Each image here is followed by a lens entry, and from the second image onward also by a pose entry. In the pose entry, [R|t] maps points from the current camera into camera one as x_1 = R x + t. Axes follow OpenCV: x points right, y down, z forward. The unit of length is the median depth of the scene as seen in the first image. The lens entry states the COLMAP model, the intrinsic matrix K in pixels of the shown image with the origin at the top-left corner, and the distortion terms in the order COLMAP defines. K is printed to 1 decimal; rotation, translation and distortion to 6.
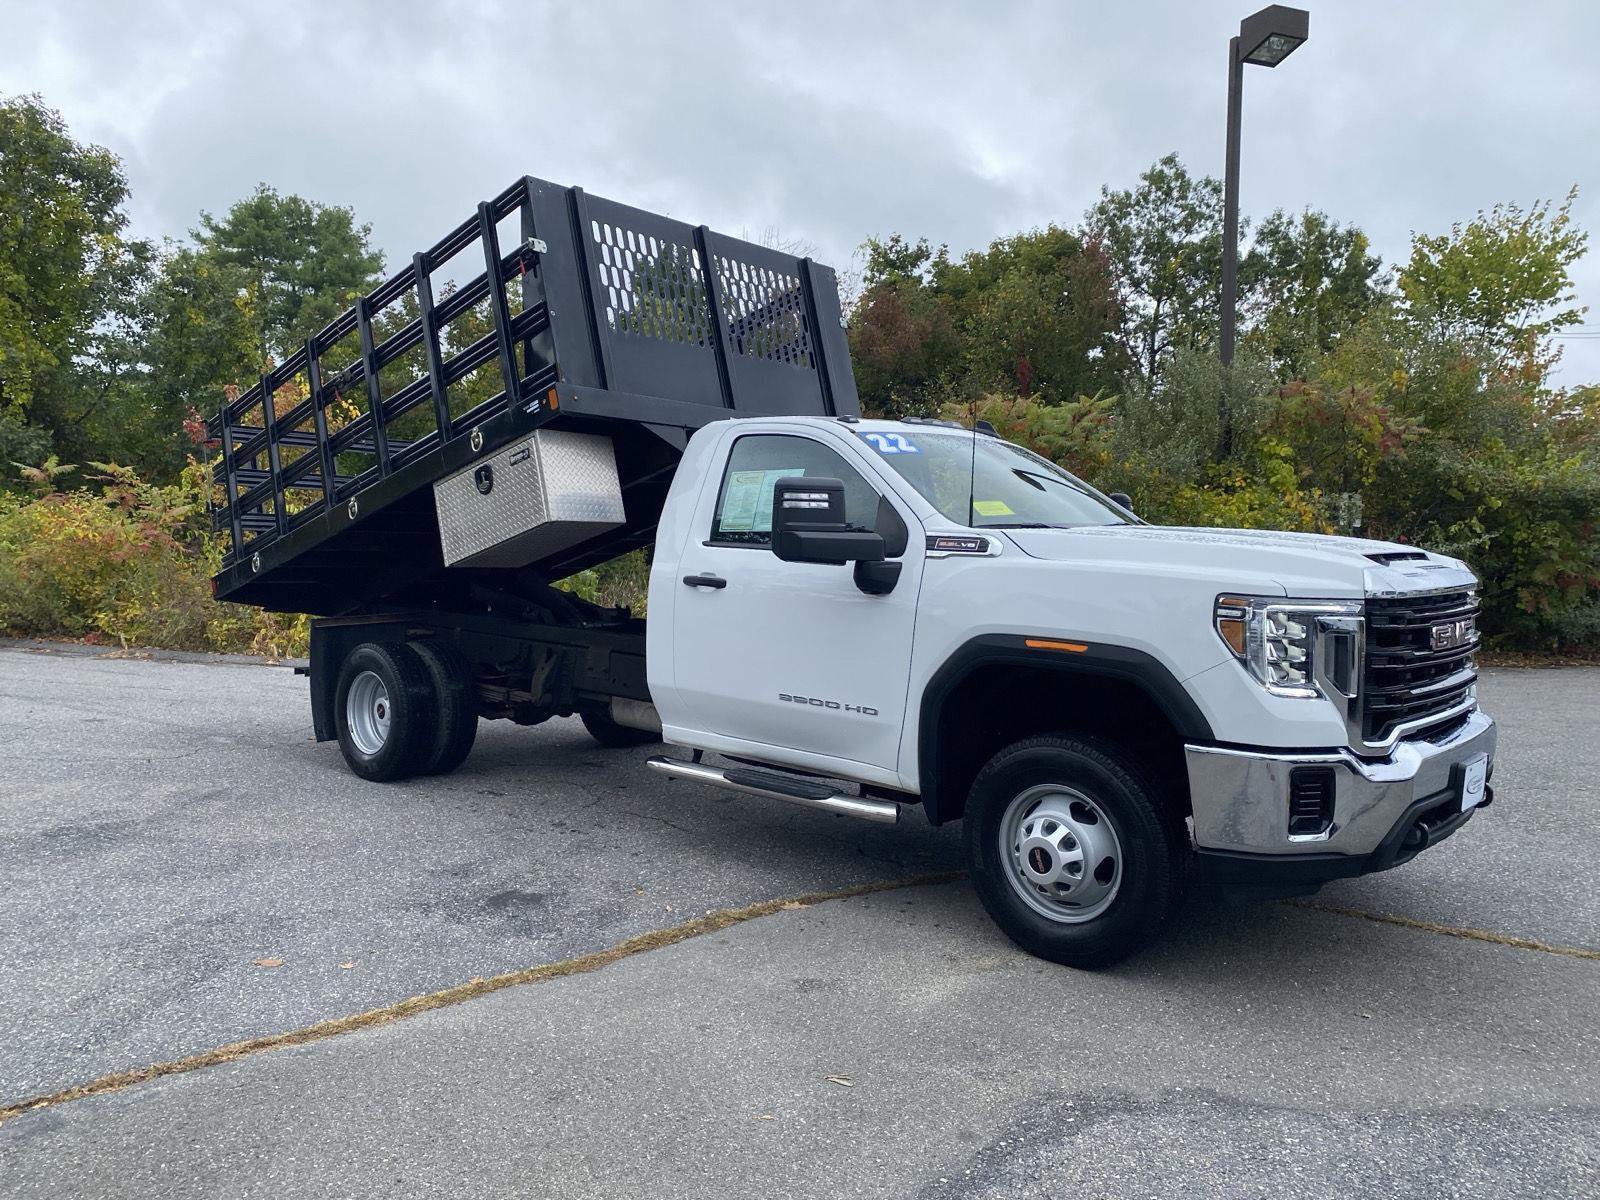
lens RADIAL K [[1215.0, 0, 811.3], [0, 1215.0, 599.0], [0, 0, 1]] dist [0.042943, -0.051468]
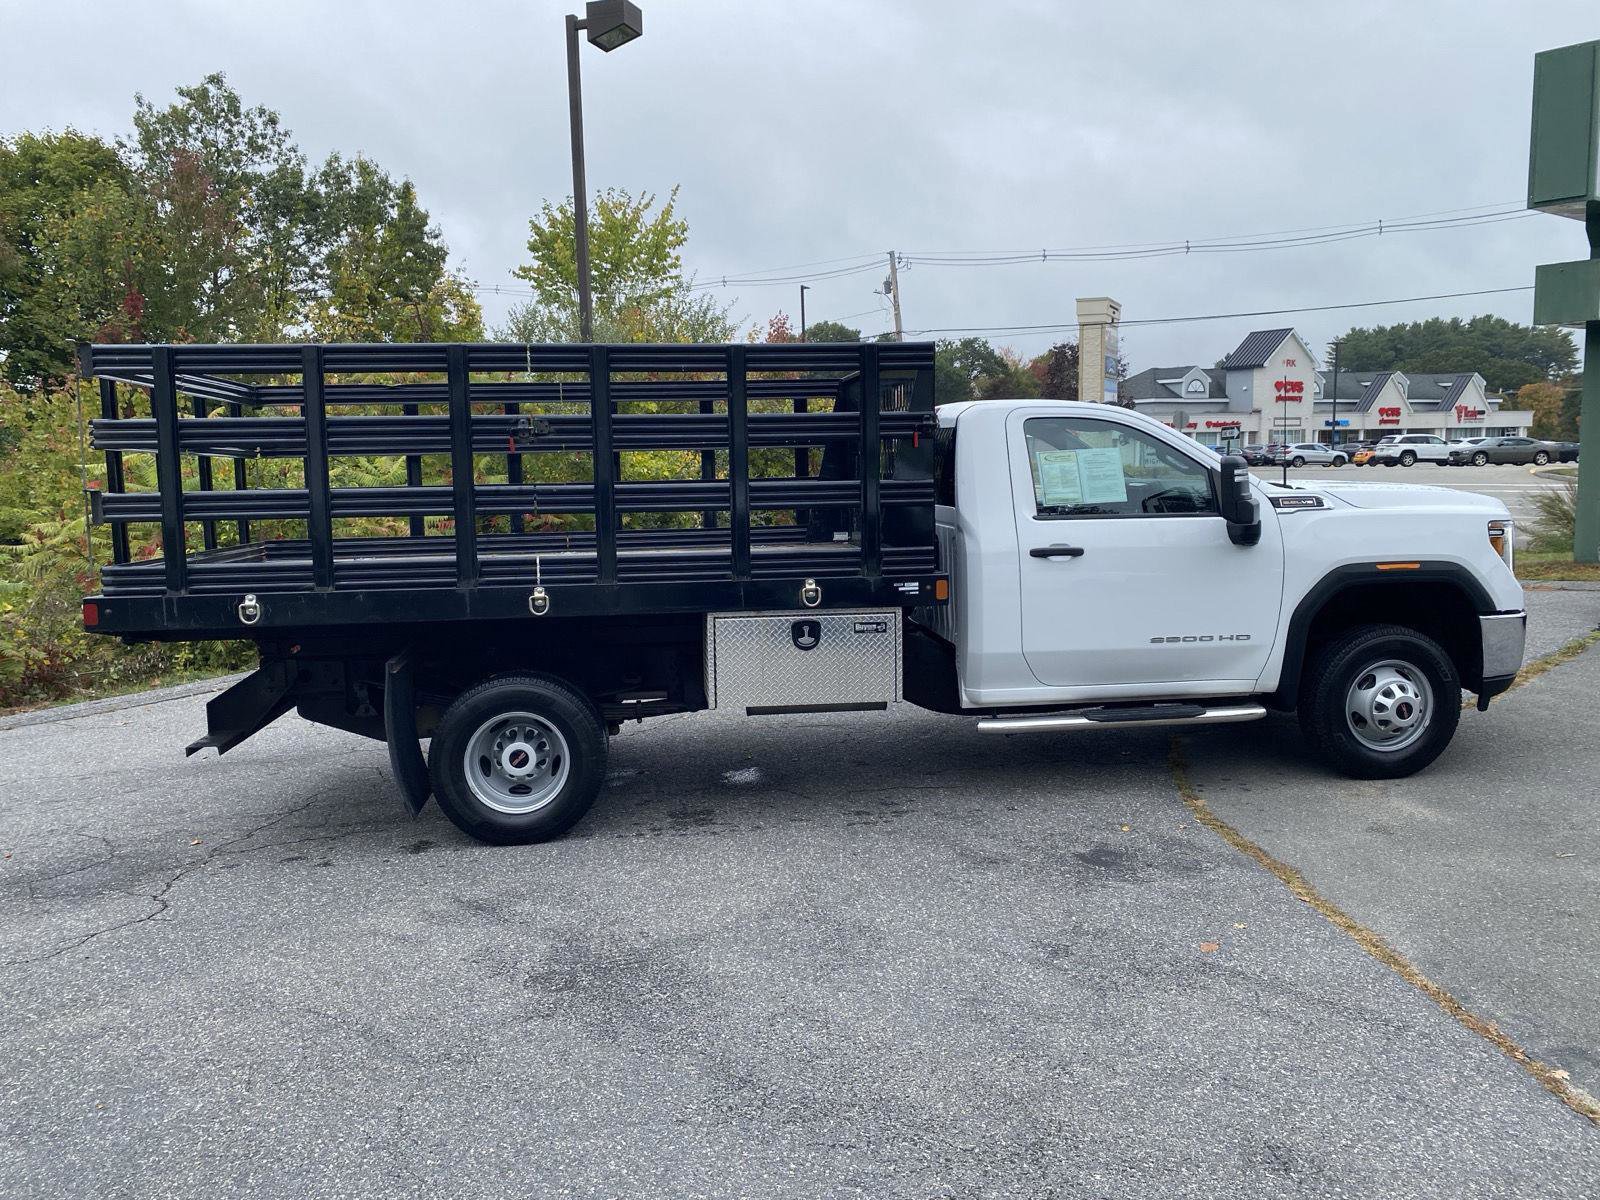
lens RADIAL K [[1222.7, 0, 783.8], [0, 1222.7, 599.5], [0, 0, 1]] dist [0.009067, -0.003115]
pose [[0.670448, -0.124861, 0.731375, -0.383078], [0.088256, 0.992160, 0.088479, -0.032798], [-0.736689, 0.005227, 0.676212, 0.150847]]
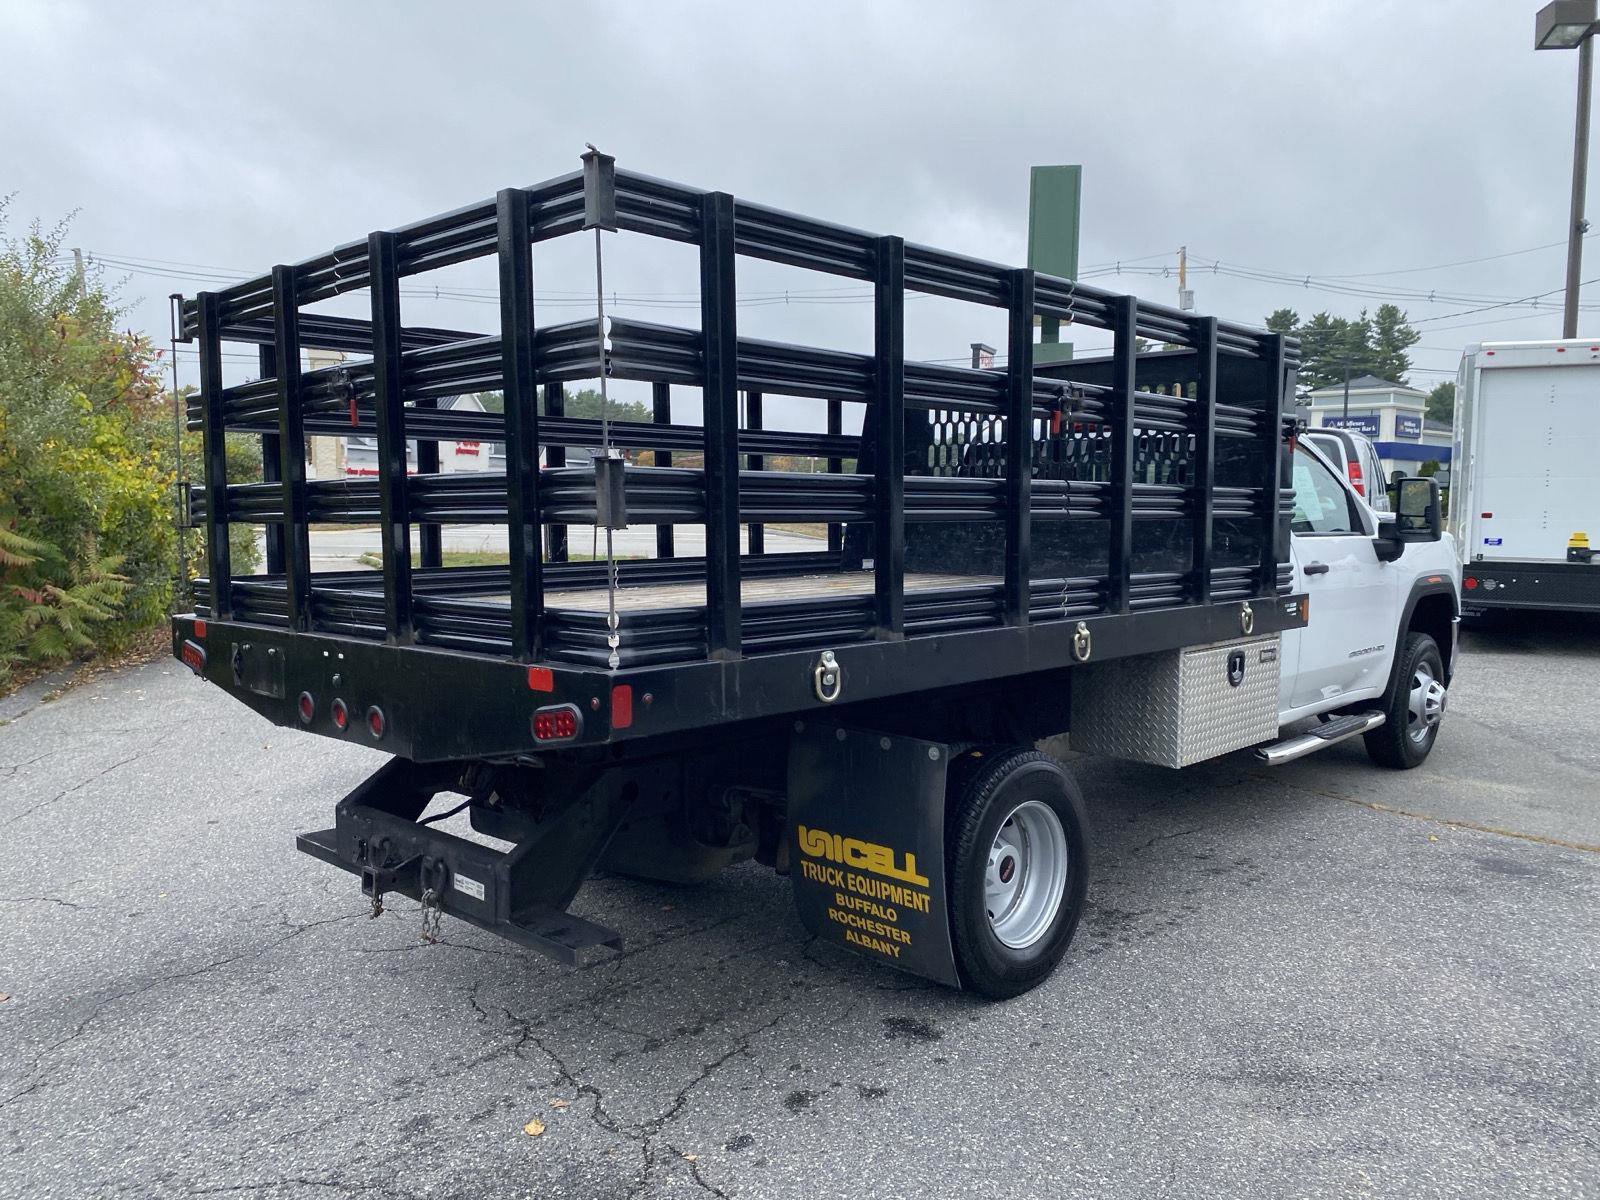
lens RADIAL K [[1238.6, 0, 800.8], [0, 1238.6, 584.0], [0, 0, 1]] dist [-0.000739, 0.000182]
pose [[0.054313, -0.093578, 0.994129, -0.431936], [0.063334, 0.993917, 0.090098, -0.046367], [-0.996513, 0.058069, 0.059910, 0.493352]]
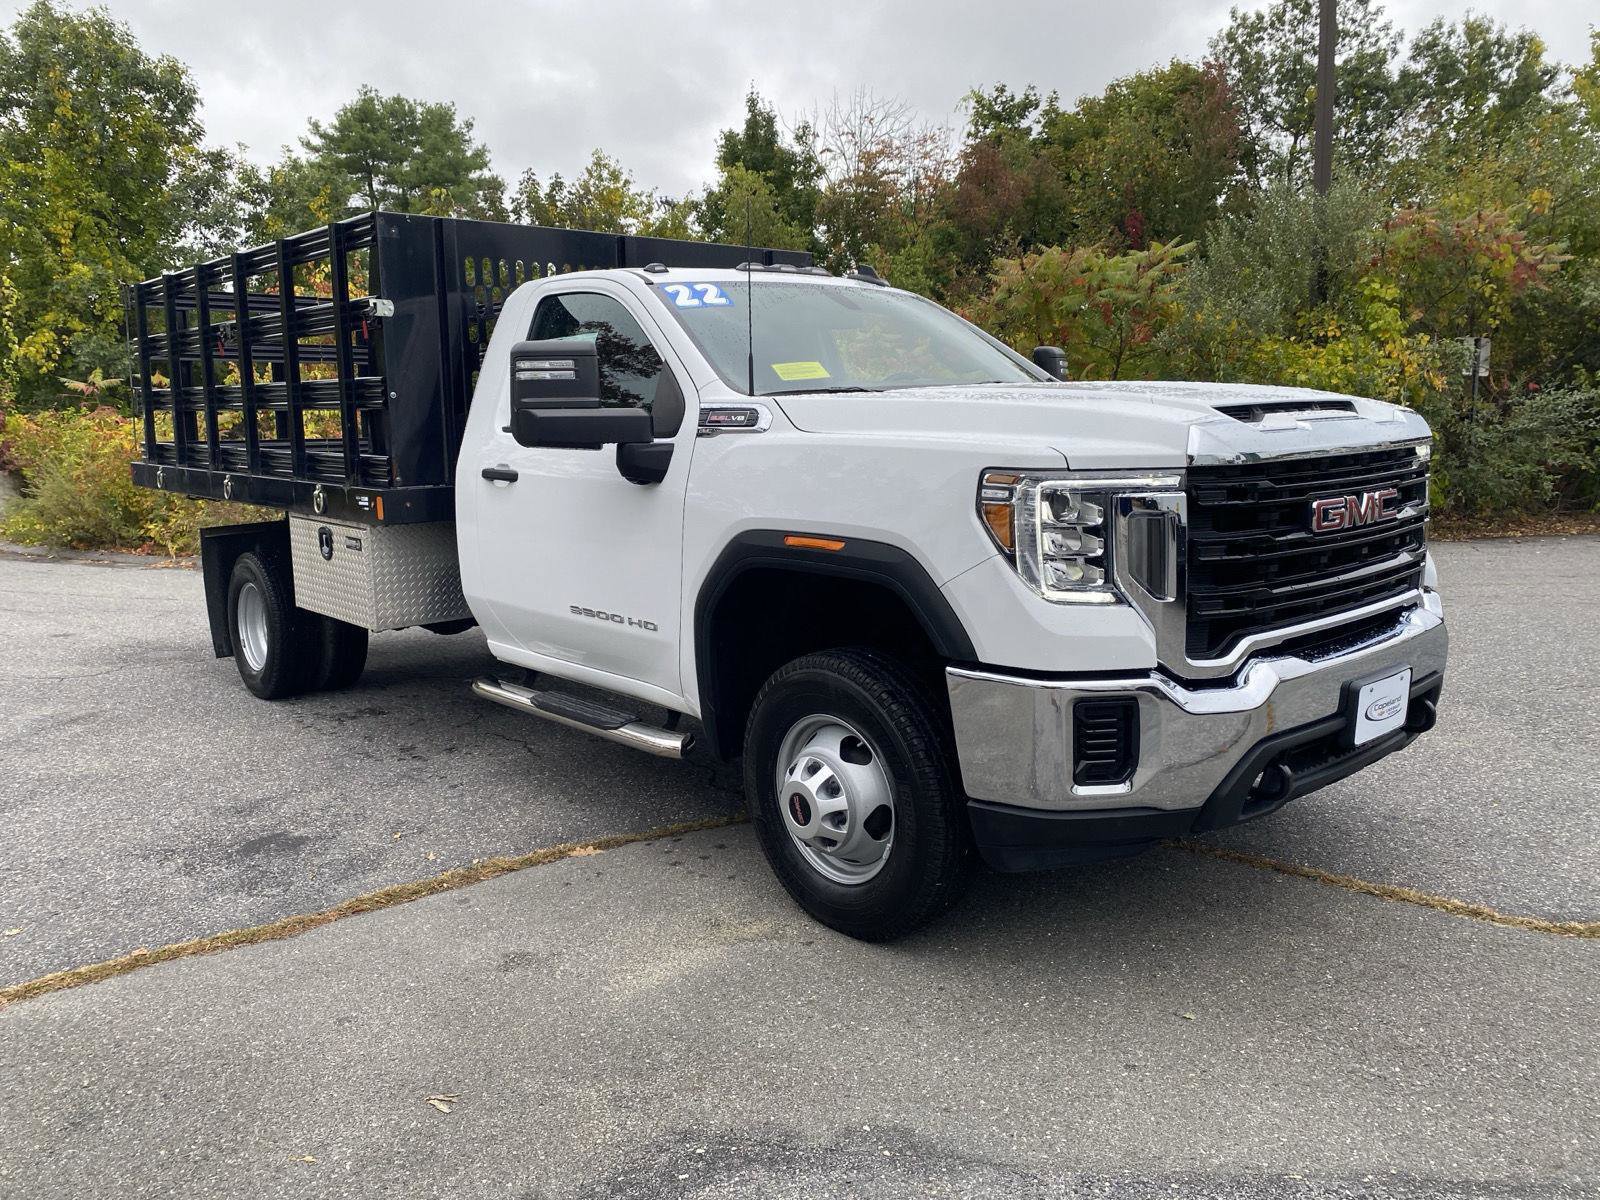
lens RADIAL K [[1219.3, 0, 792.0], [0, 1219.3, 602.8], [0, 0, 1]] dist [0.009659, 0.000080]
pose [[0.990370, -0.024674, -0.136232, 0.081315], [0.037844, 0.994763, 0.094945, 0.000614], [0.133176, -0.099186, 0.986117, 0.061698]]
